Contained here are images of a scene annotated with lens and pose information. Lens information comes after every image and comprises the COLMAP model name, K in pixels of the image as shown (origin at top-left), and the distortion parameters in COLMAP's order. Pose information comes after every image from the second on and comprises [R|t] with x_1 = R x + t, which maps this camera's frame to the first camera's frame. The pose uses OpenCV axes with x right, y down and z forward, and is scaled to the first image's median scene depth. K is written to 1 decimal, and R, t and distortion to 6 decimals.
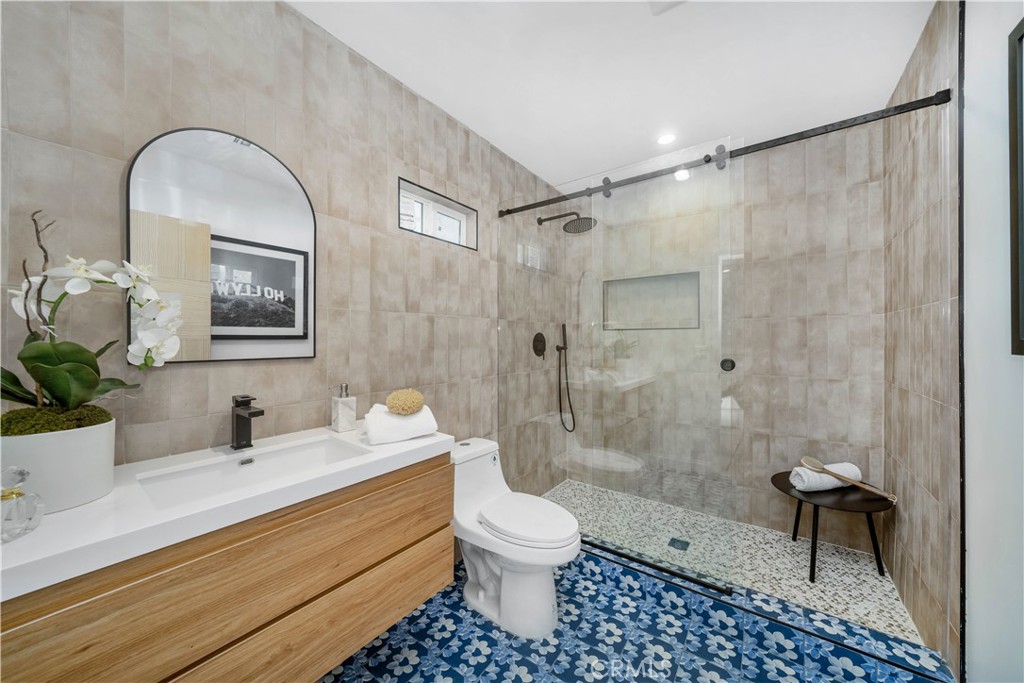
lens RADIAL K [[355.6, 0, 510.8], [0, 355.6, 341.8], [0, 0, 1]] dist [-0.017397, 0.000217]
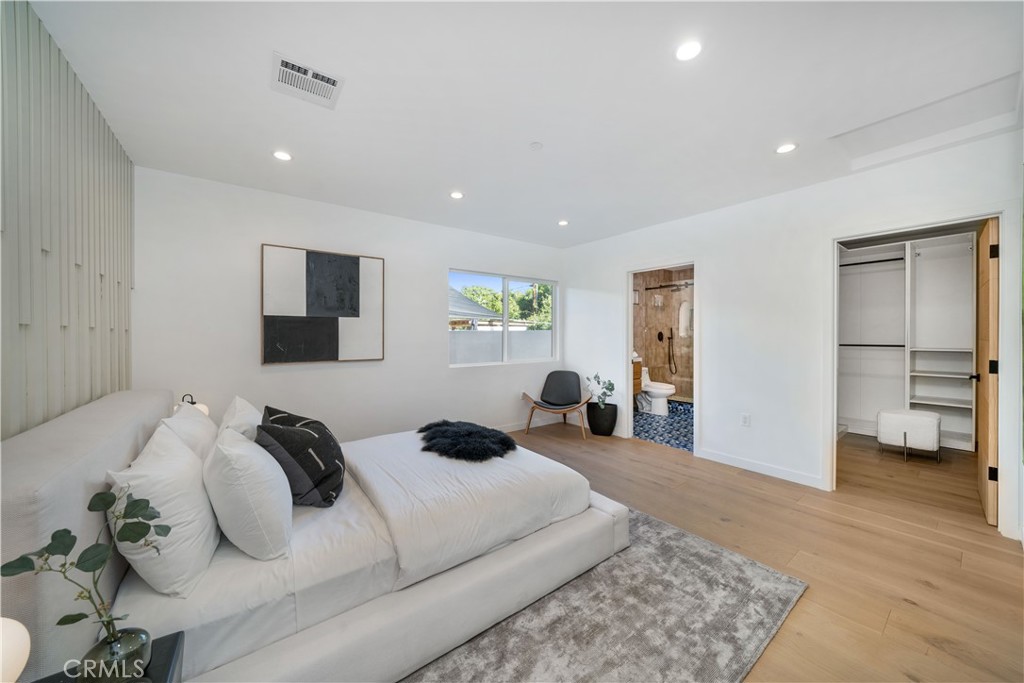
lens RADIAL K [[355.6, 0, 514.5], [0, 355.6, 341.0], [0, 0, 1]] dist [-0.017397, 0.000217]
pose [[0.959487, 0.000405, -0.281752, -0.208344], [0.002492, 0.999948, 0.009924, 0.012705], [0.281741, -0.010224, 0.959436, -1.725575]]
